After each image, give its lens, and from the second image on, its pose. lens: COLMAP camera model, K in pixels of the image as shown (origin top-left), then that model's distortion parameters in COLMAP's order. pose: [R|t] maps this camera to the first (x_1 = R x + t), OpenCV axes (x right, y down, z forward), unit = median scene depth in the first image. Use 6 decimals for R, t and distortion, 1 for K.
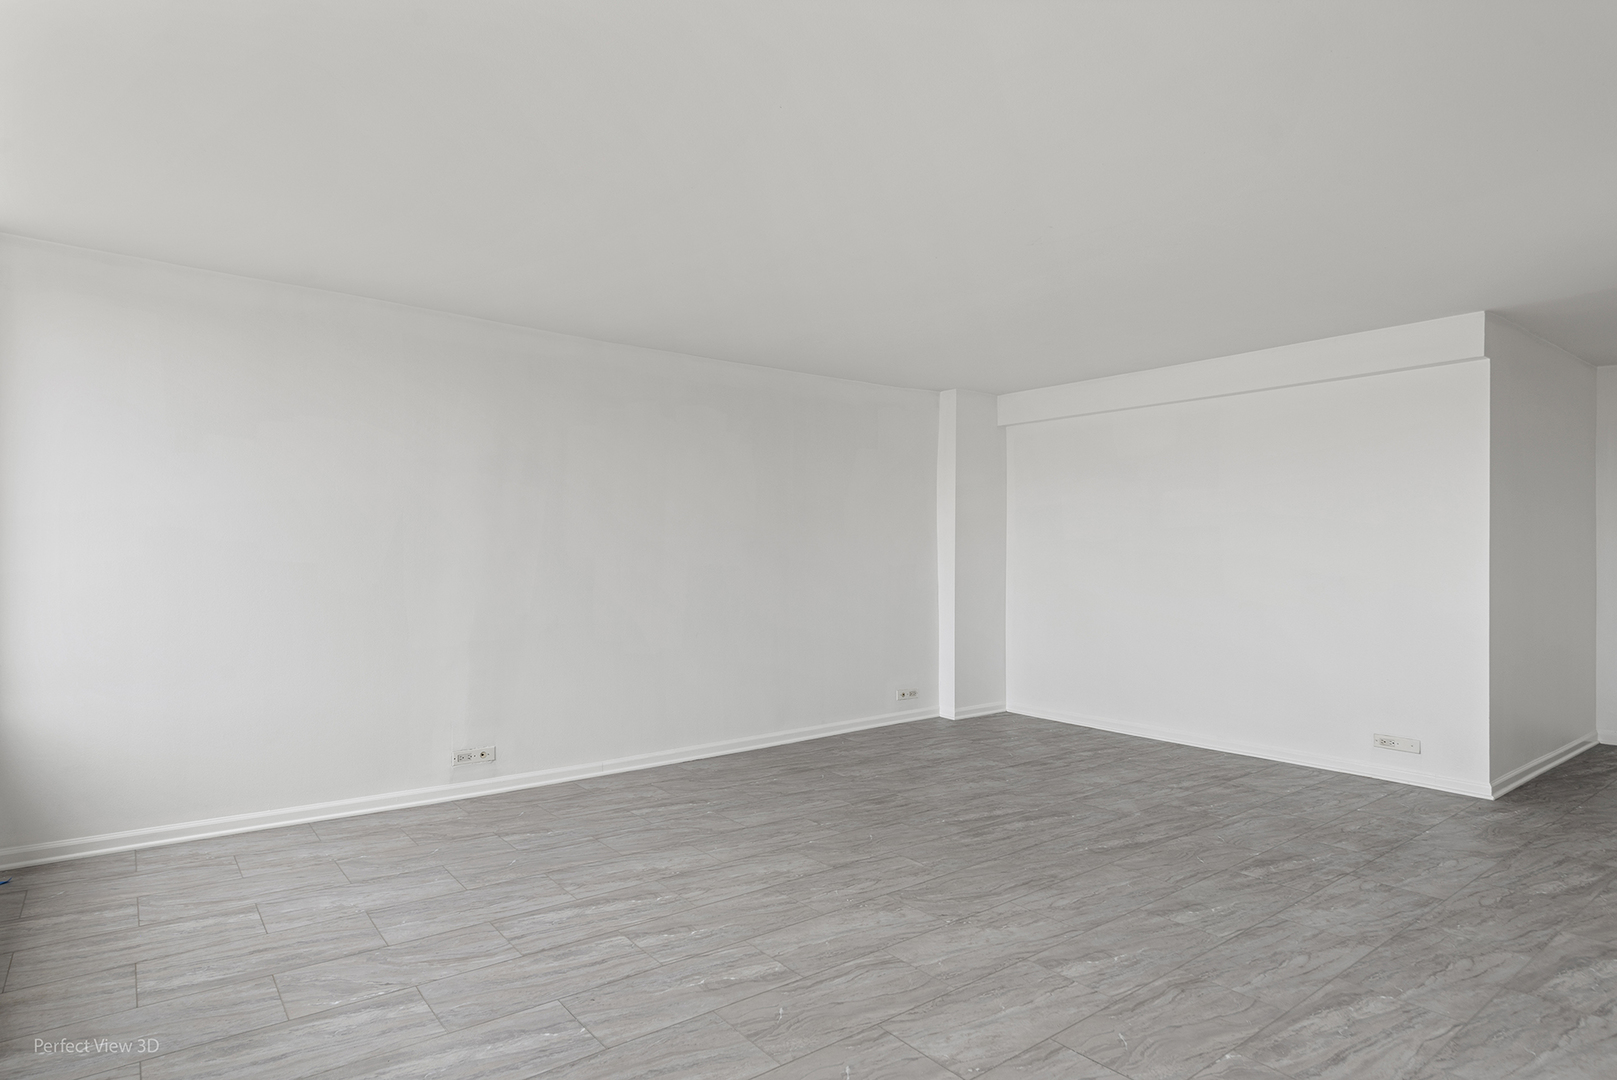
lens RADIAL K [[864.7, 0, 797.5], [0, 864.7, 556.8], [0, 0, 1]] dist [0.035222, -0.014101]
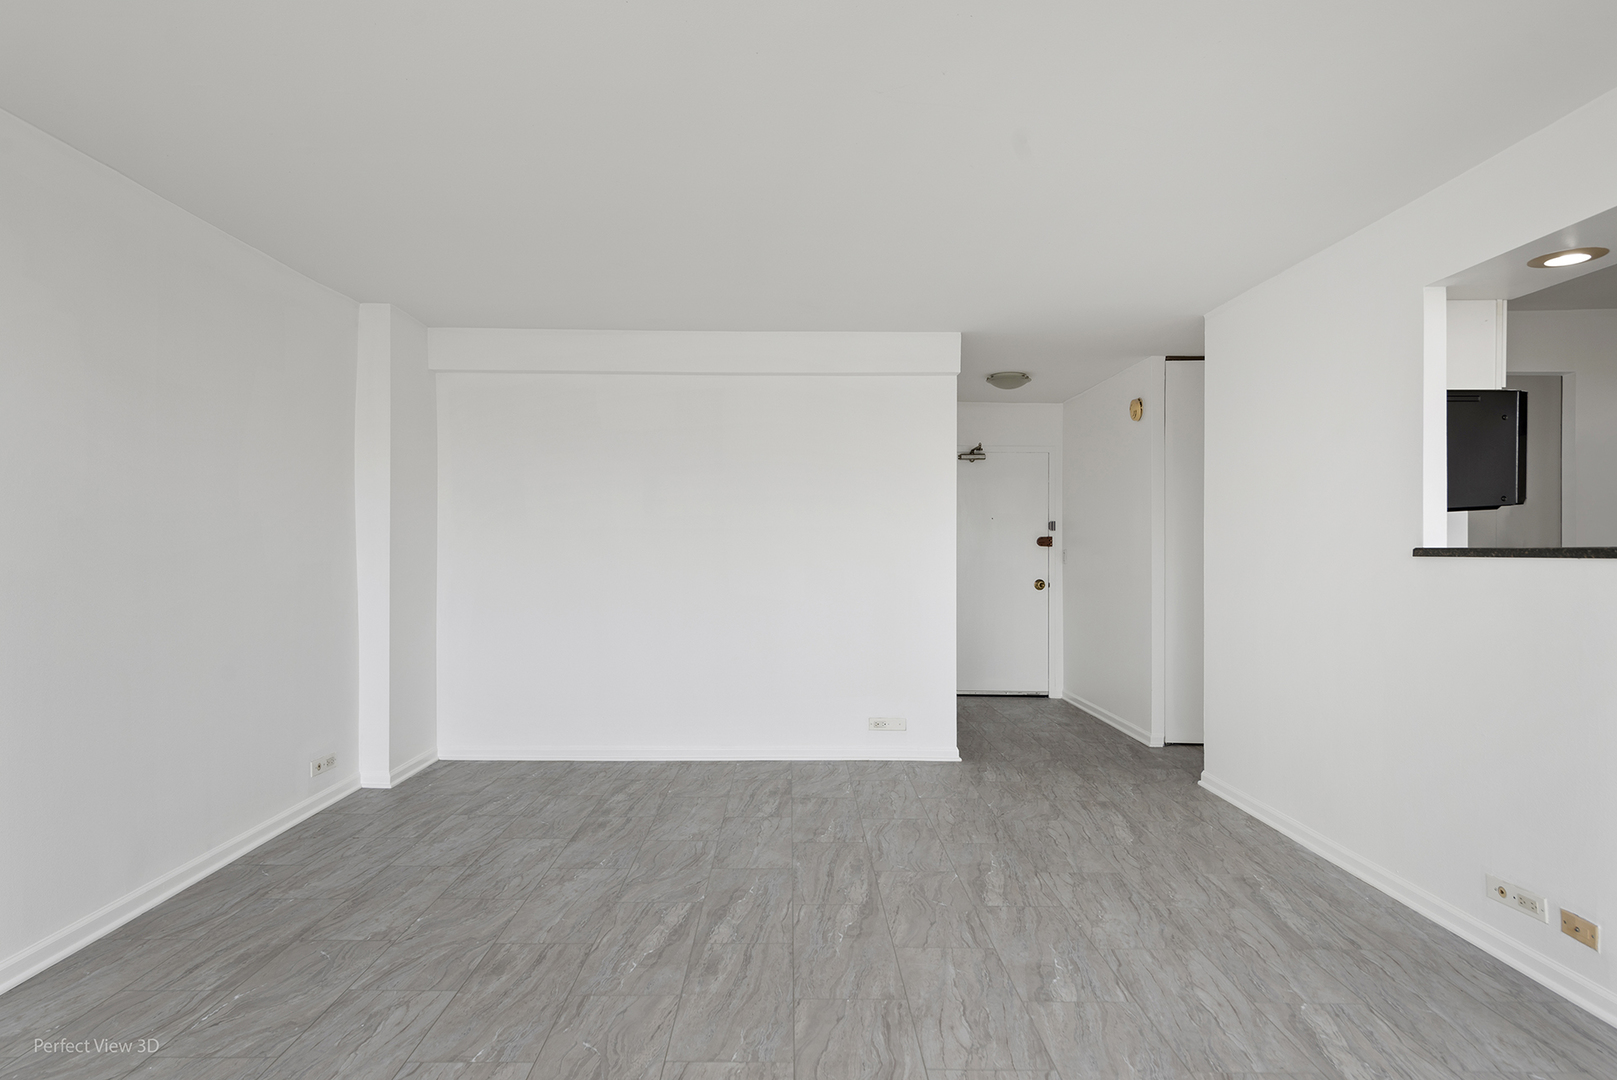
lens RADIAL K [[864.9, 0, 781.1], [0, 864.9, 545.1], [0, 0, 1]] dist [0.030489, -0.015184]
pose [[0.619496, 0.003613, 0.784991, -0.304997], [0.001013, 0.999985, -0.005402, -0.001489], [-0.784999, 0.004142, 0.619483, 0.582254]]
